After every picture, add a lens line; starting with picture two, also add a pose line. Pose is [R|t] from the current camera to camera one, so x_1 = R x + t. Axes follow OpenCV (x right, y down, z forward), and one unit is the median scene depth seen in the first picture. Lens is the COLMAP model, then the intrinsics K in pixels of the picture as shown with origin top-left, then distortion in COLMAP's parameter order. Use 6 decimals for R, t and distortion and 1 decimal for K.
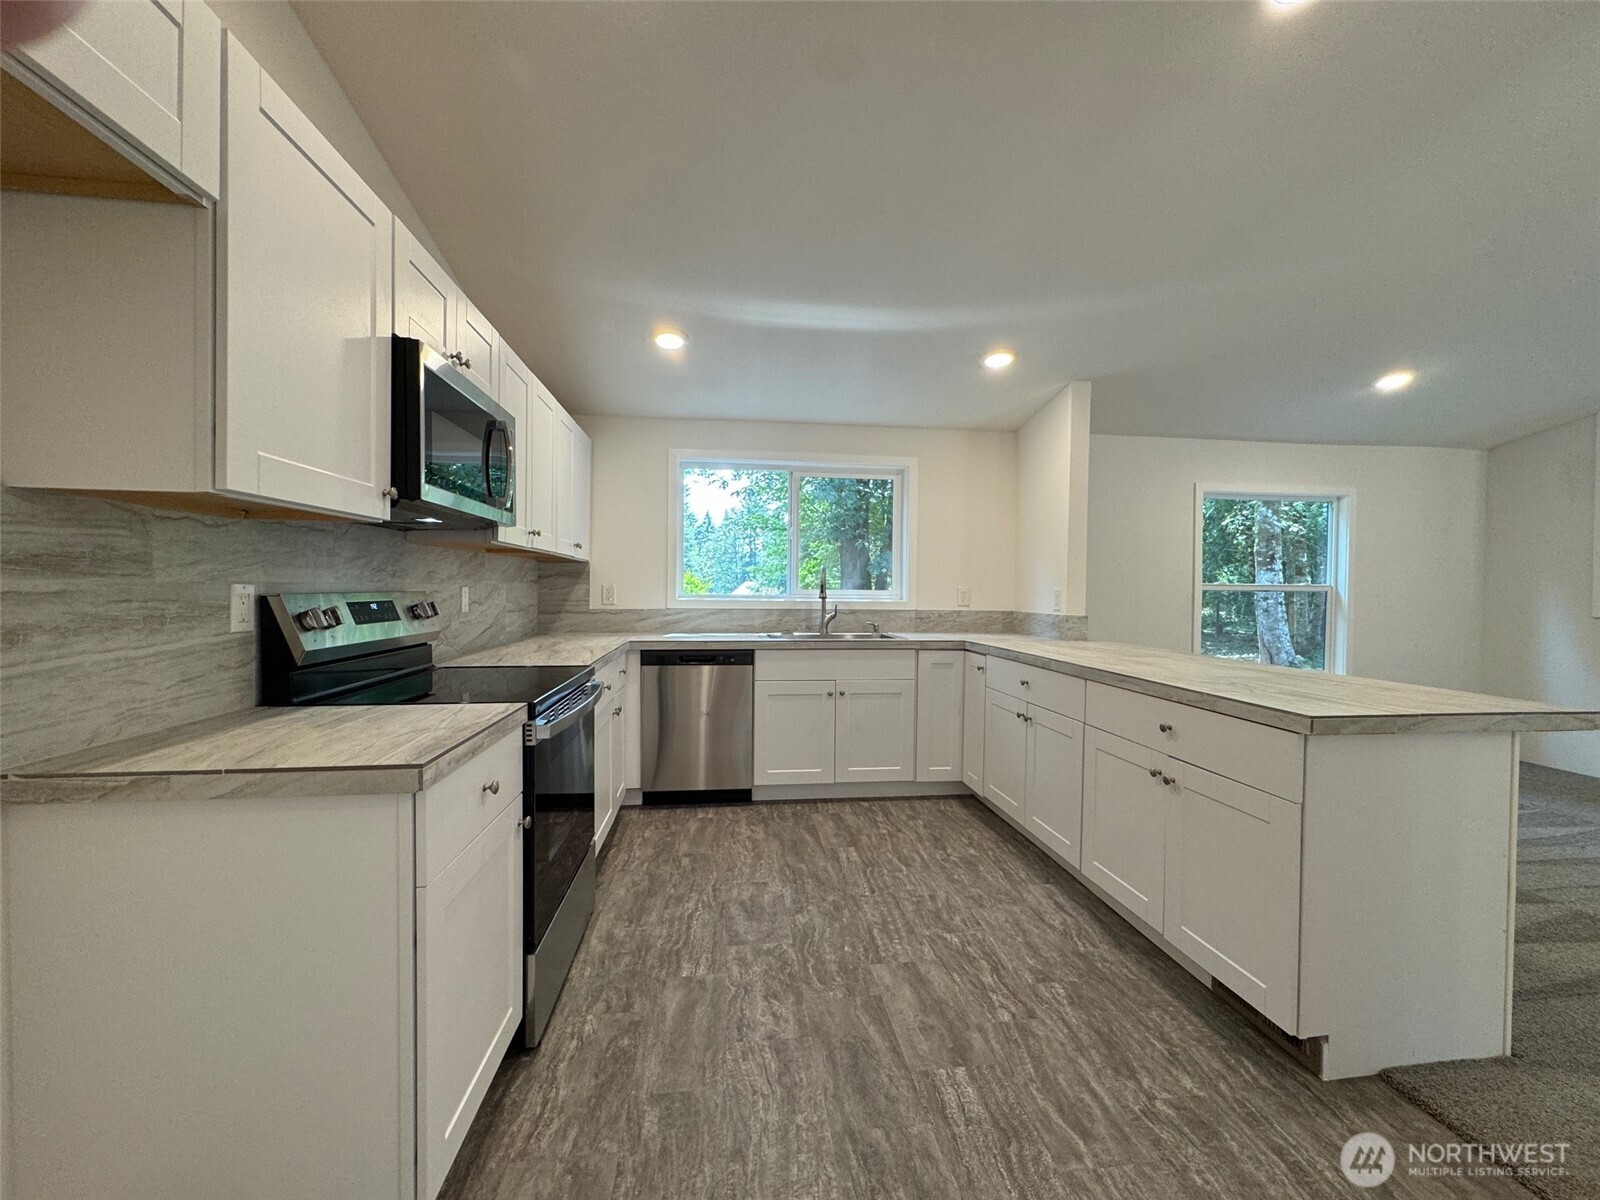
lens RADIAL K [[640.9, 0, 800.0], [0, 640.9, 600.0], [0, 0, 1]] dist [-0.002102, -0.000111]
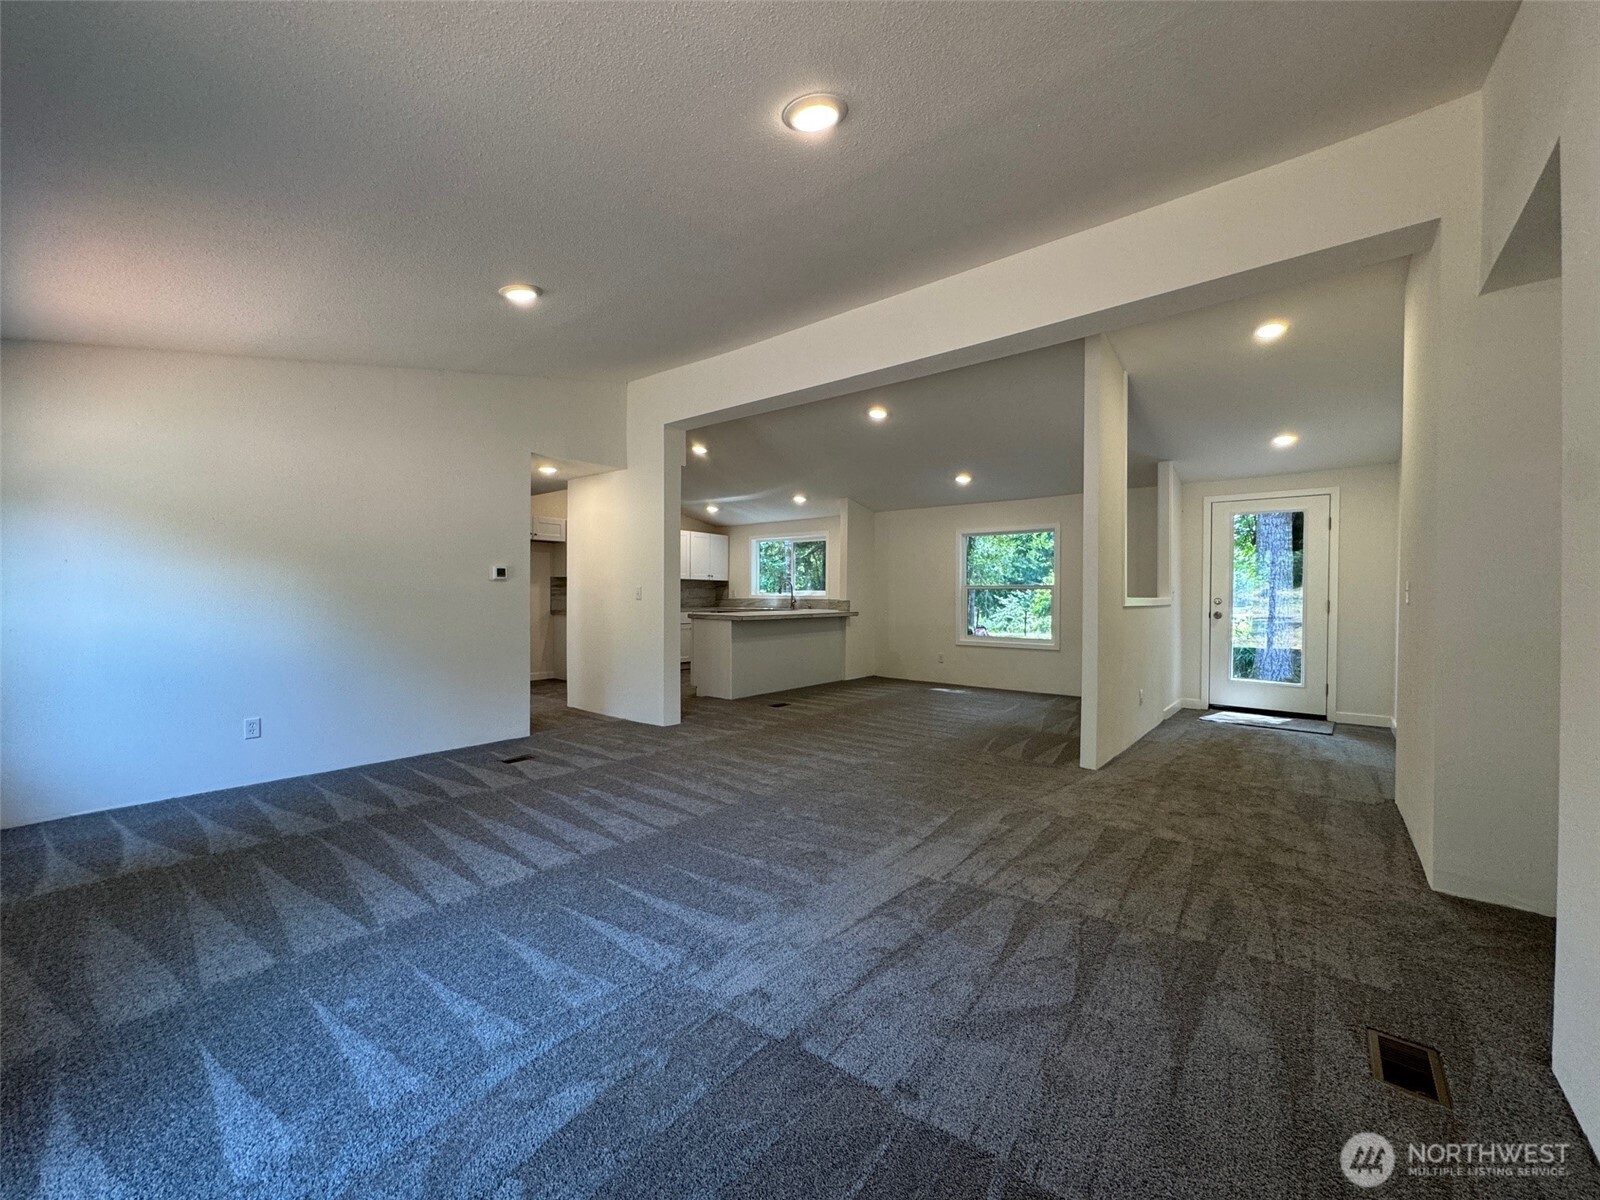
lens RADIAL K [[640.9, 0, 800.0], [0, 640.9, 600.0], [0, 0, 1]] dist [-0.002102, -0.000111]
pose [[0.687481, 0.000559, -0.726202, 2.000169], [-0.012454, 0.999862, -0.011020, 0.050271], [0.726096, 0.016621, 0.687393, -0.693310]]
